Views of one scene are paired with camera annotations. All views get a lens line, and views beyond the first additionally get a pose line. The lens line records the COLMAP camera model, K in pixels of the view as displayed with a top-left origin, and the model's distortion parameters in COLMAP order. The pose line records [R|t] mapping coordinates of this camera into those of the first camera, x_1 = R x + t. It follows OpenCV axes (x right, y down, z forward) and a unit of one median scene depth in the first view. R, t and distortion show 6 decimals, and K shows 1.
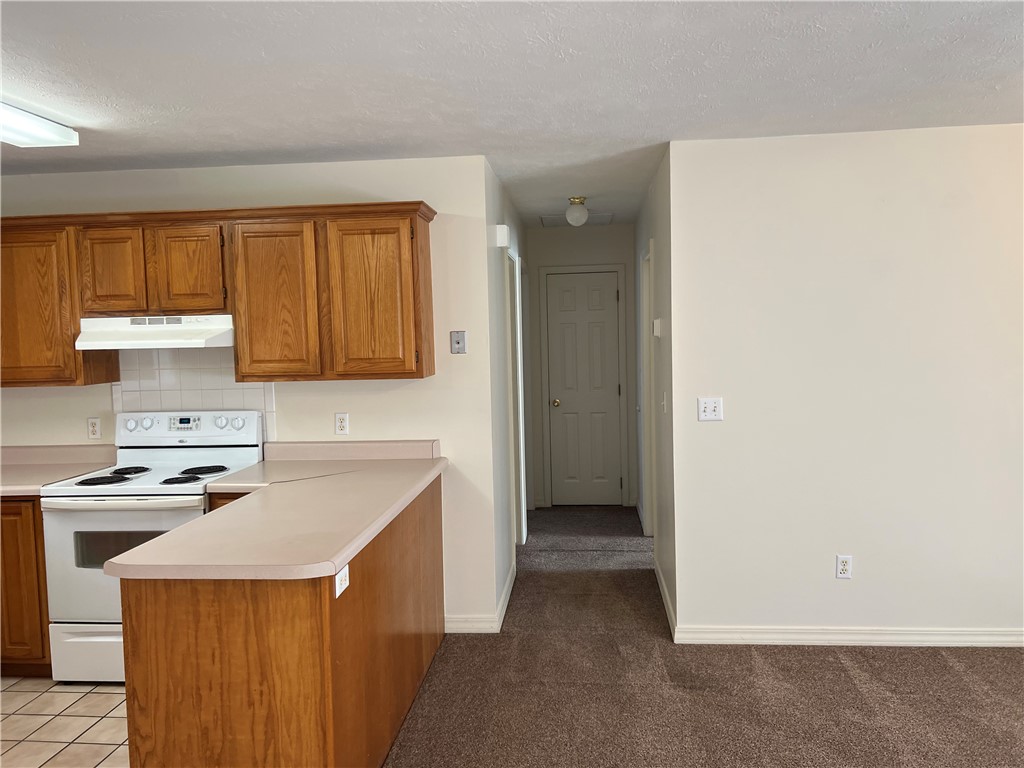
lens RADIAL K [[770.4, 0, 518.4], [0, 770.4, 381.7], [0, 0, 1]] dist [0.037425, -0.031098]
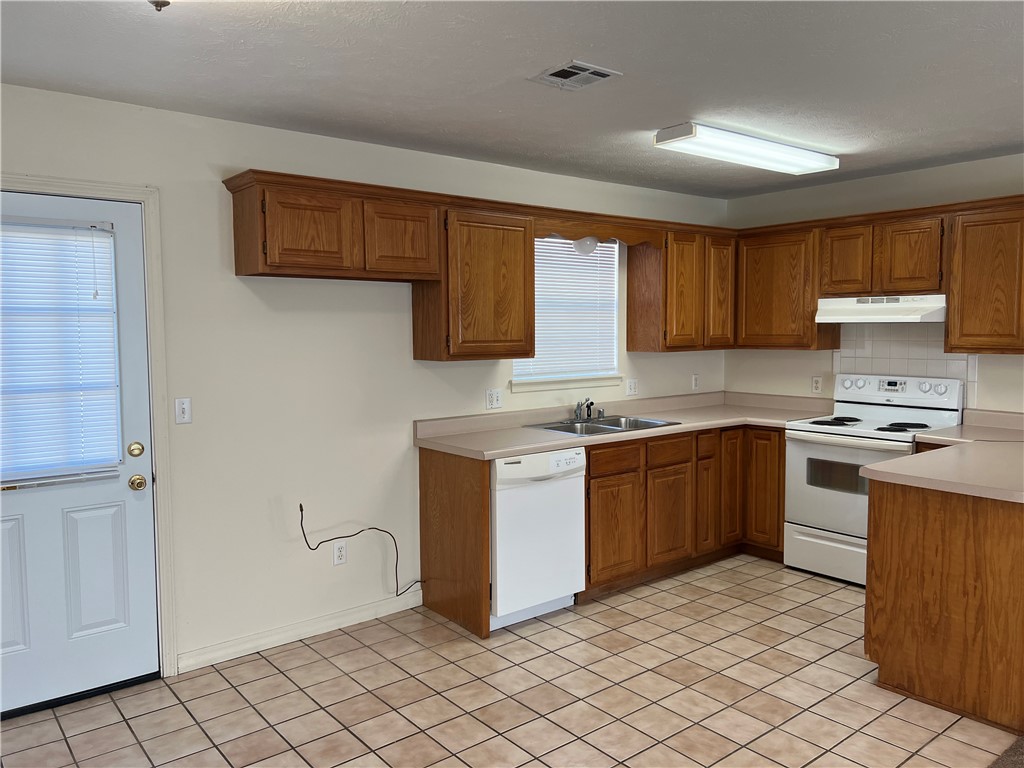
lens RADIAL K [[770.4, 0, 518.4], [0, 770.4, 381.7], [0, 0, 1]] dist [0.037425, -0.031098]
pose [[0.700424, 0.071308, -0.710156, 0.018796], [-0.056392, 0.997415, 0.044534, 0.028409], [0.711496, 0.008854, 0.702634, -0.277296]]
